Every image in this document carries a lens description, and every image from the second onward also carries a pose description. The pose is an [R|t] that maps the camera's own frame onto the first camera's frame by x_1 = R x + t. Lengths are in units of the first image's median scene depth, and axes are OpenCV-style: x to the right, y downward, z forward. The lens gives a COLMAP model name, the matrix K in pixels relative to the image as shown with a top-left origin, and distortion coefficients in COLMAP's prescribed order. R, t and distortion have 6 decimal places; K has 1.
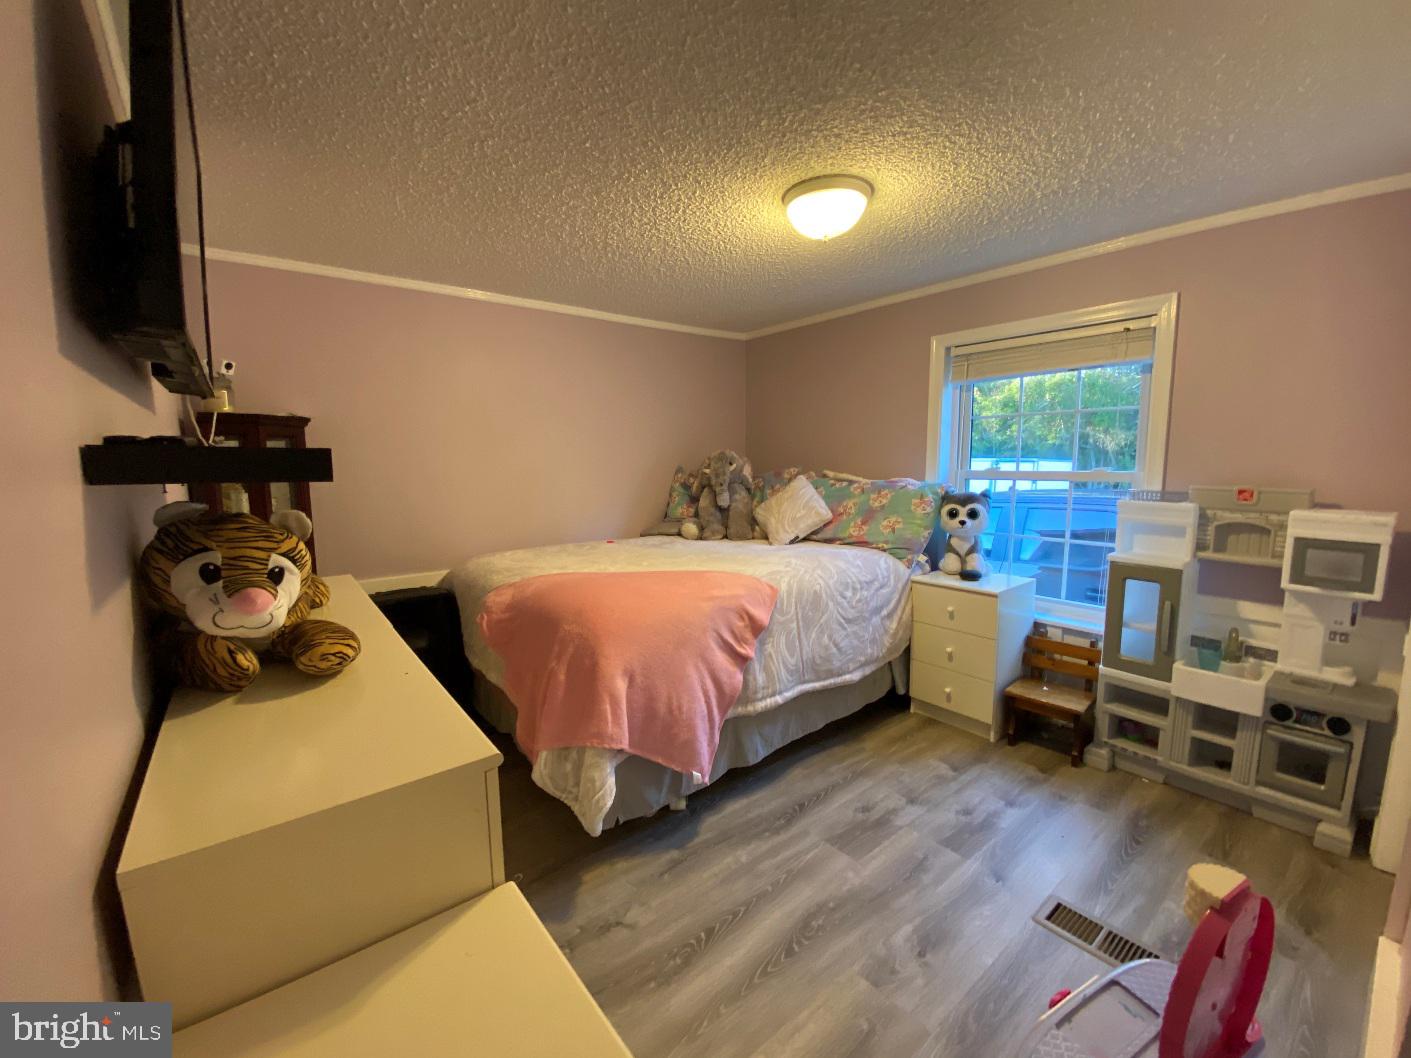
lens RADIAL K [[567.9, 0, 705.5], [0, 567.9, 529.0], [0, 0, 1]] dist [0.001216, -0.012226]
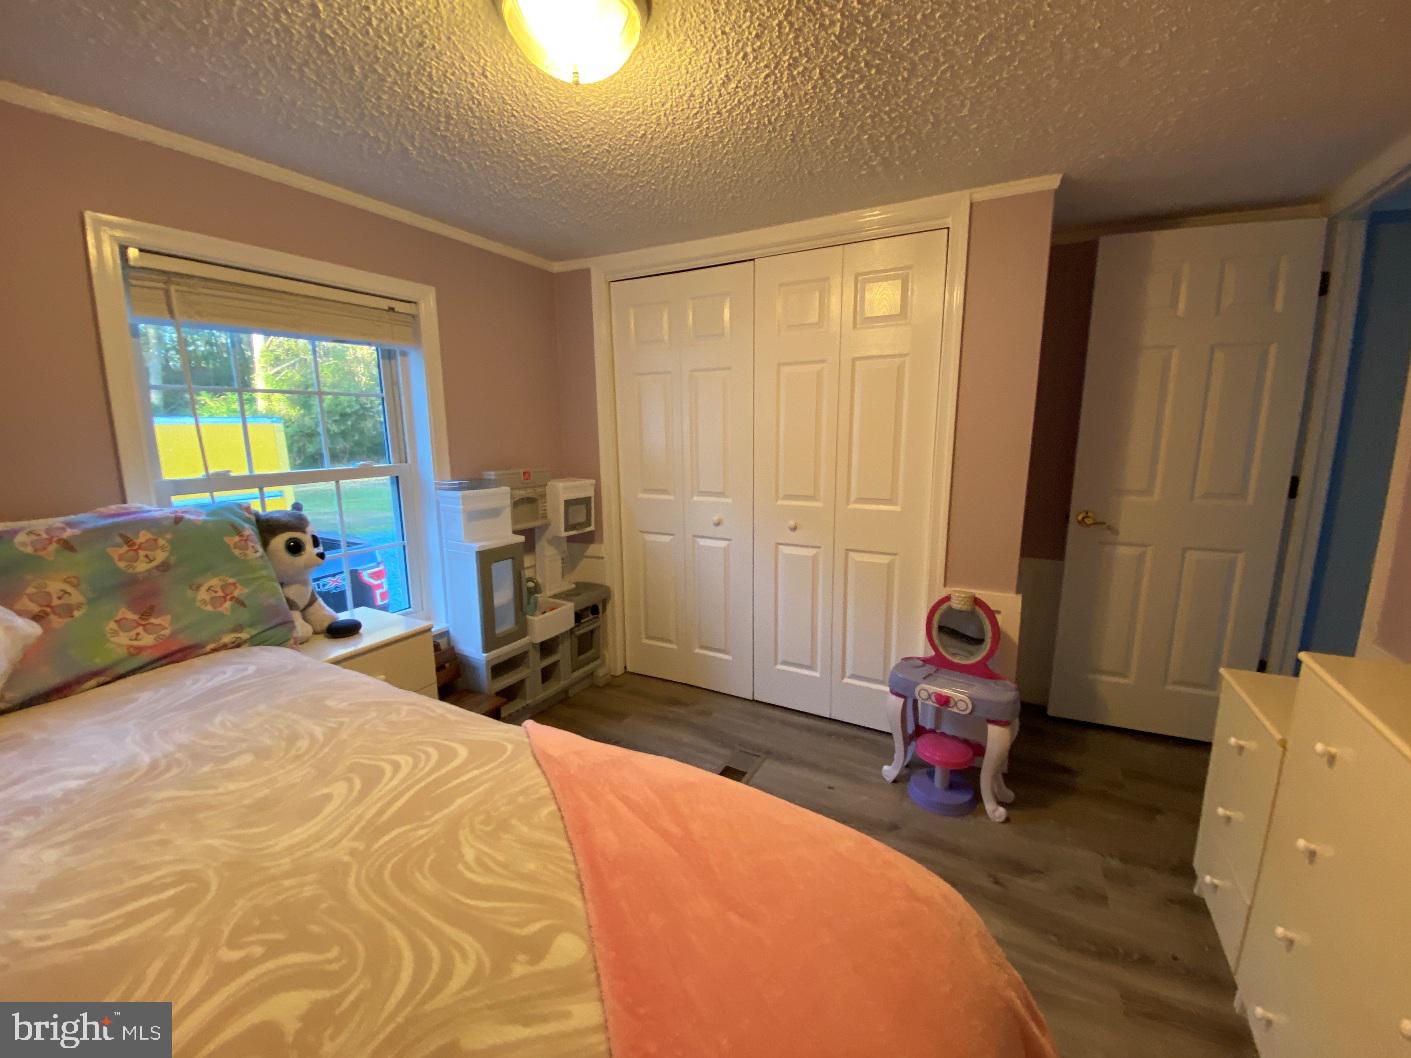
lens RADIAL K [[567.9, 0, 705.5], [0, 567.9, 529.0], [0, 0, 1]] dist [0.001216, -0.012226]
pose [[-0.379376, -0.155221, 0.912129, -0.380244], [0.119793, 0.969290, 0.214773, -0.160120], [-0.917455, 0.190747, -0.349131, 1.024798]]
